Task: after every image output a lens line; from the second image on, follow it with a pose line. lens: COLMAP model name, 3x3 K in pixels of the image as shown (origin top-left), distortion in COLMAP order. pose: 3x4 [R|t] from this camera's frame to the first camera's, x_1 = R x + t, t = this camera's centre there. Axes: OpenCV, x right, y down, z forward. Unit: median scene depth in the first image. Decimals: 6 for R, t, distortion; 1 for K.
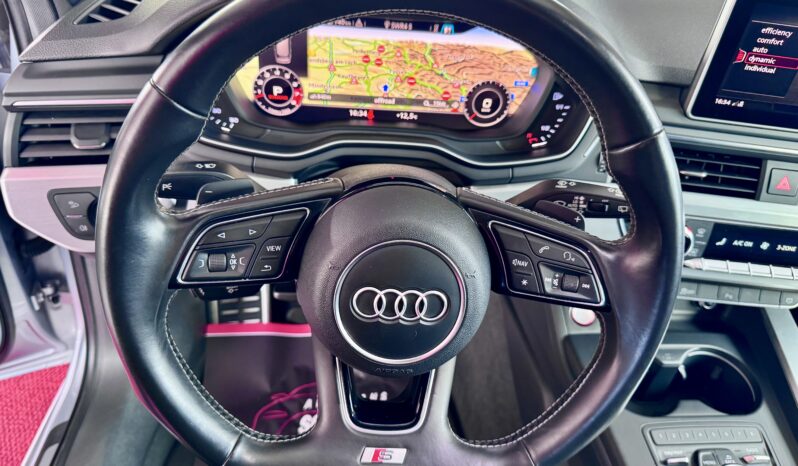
lens RADIAL K [[600.1, 0, 399.0], [0, 600.1, 233.0], [0, 0, 1]] dist [-0.002806, -0.006112]
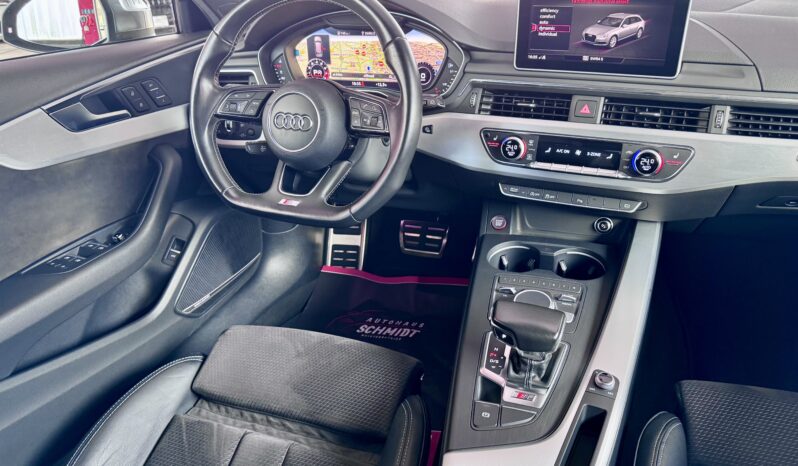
lens RADIAL K [[597.9, 0, 399.0], [0, 597.9, 233.0], [0, 0, 1]] dist [0.111139, -0.223003]
pose [[0.902425, 0.059196, -0.426761, 0.899406], [-0.147090, 0.973335, -0.176023, 0.573535], [0.404961, 0.221619, 0.887069, -0.501217]]
